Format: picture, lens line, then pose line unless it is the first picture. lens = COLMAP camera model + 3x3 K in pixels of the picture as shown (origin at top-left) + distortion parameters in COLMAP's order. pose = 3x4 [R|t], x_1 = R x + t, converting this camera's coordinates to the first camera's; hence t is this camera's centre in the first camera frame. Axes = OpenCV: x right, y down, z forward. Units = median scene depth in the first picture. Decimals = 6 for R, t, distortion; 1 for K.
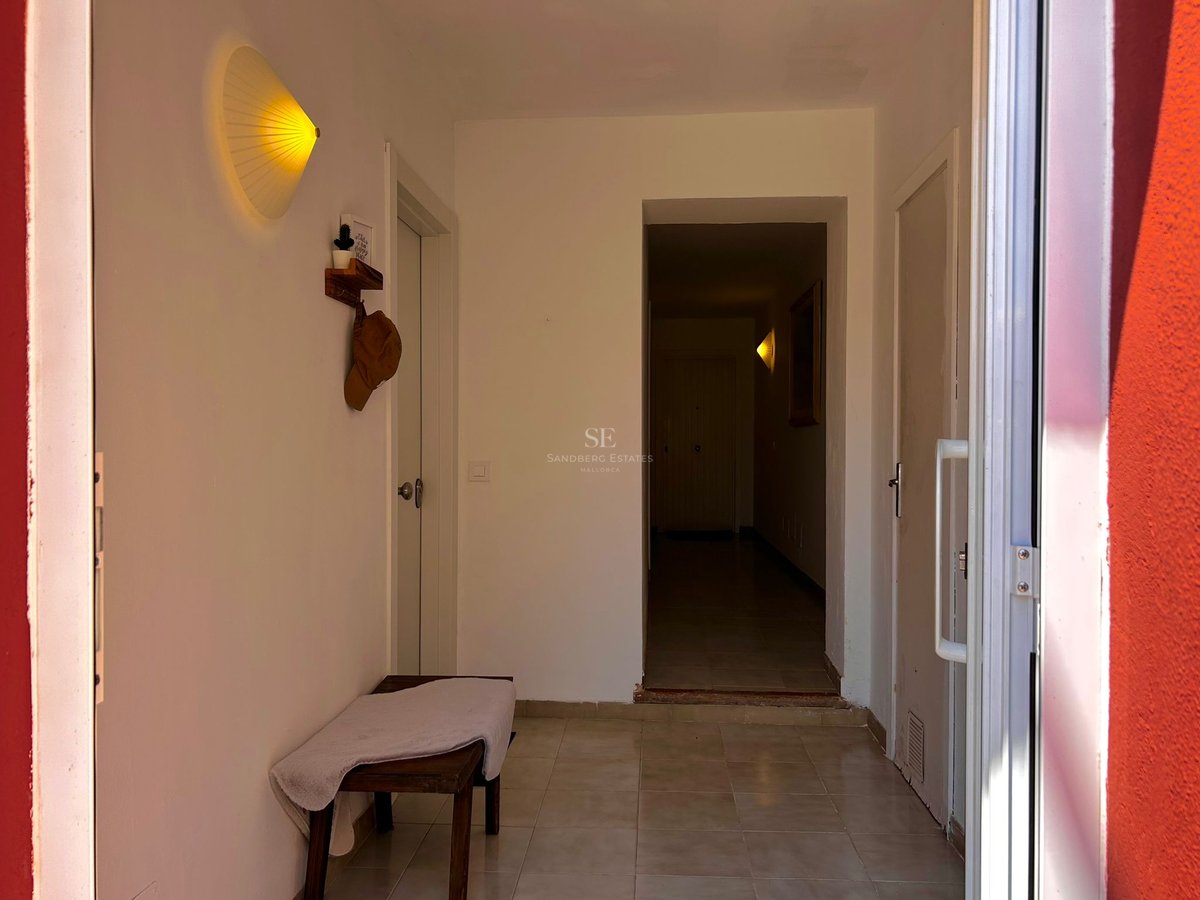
lens RADIAL K [[912.1, 0, 600.6], [0, 912.1, 446.2], [0, 0, 1]] dist [0.040959, -0.047107]
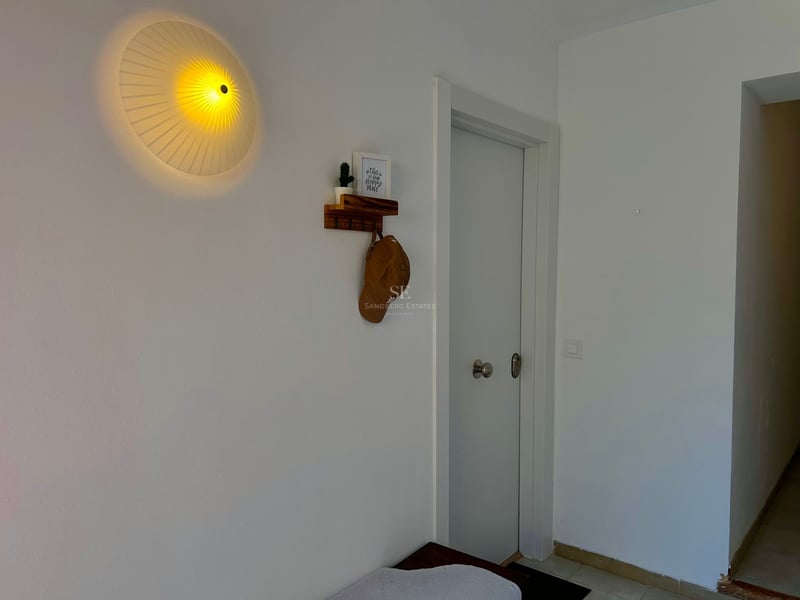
lens RADIAL K [[608.1, 0, 400.7], [0, 608.1, 304.1], [0, 0, 1]] dist [0.040959, -0.047107]
pose [[0.816738, 0.029944, -0.576232, 0.177037], [-0.004473, 0.998951, 0.045570, -0.086690], [0.576992, -0.034641, 0.816015, 0.353707]]
